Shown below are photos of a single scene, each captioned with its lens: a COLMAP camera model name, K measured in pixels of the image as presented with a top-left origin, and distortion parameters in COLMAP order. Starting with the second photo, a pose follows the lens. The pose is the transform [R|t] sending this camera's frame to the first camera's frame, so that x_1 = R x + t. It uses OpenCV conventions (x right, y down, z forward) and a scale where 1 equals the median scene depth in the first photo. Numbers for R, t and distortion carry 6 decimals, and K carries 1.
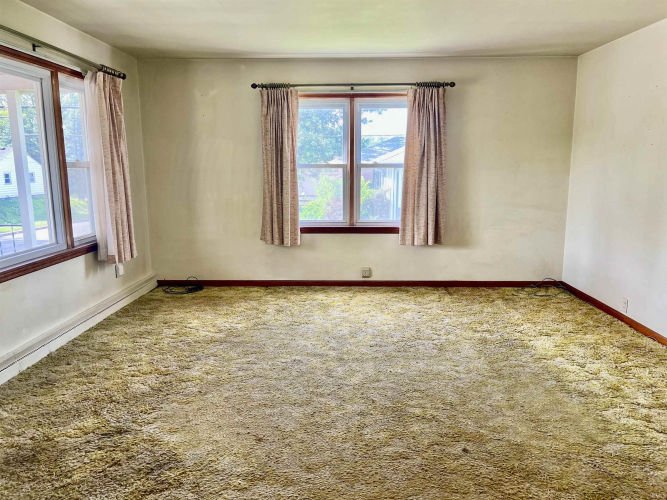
lens RADIAL K [[510.3, 0, 333.5], [0, 510.3, 250.6], [0, 0, 1]] dist [0.129801, -0.148428]
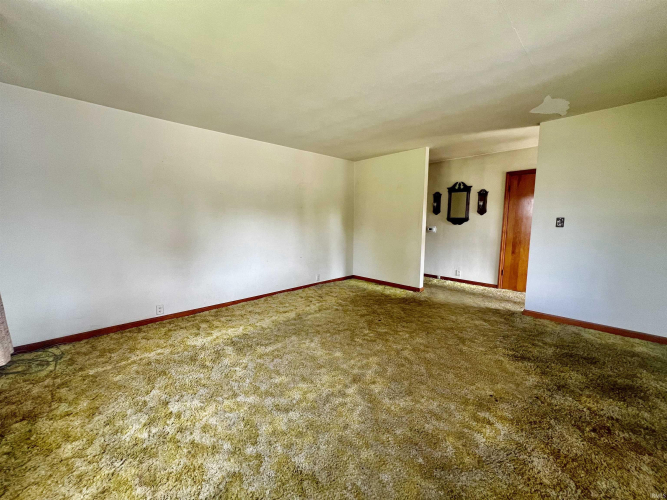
lens RADIAL K [[272.3, 0, 329.1], [0, 272.3, 249.3], [0, 0, 1]] dist [-0.000447, -0.000137]
pose [[-0.709986, -0.073753, 0.700343, -0.332762], [0.117316, 0.968216, 0.220894, -0.197291], [-0.694376, 0.238993, -0.678767, 1.351142]]
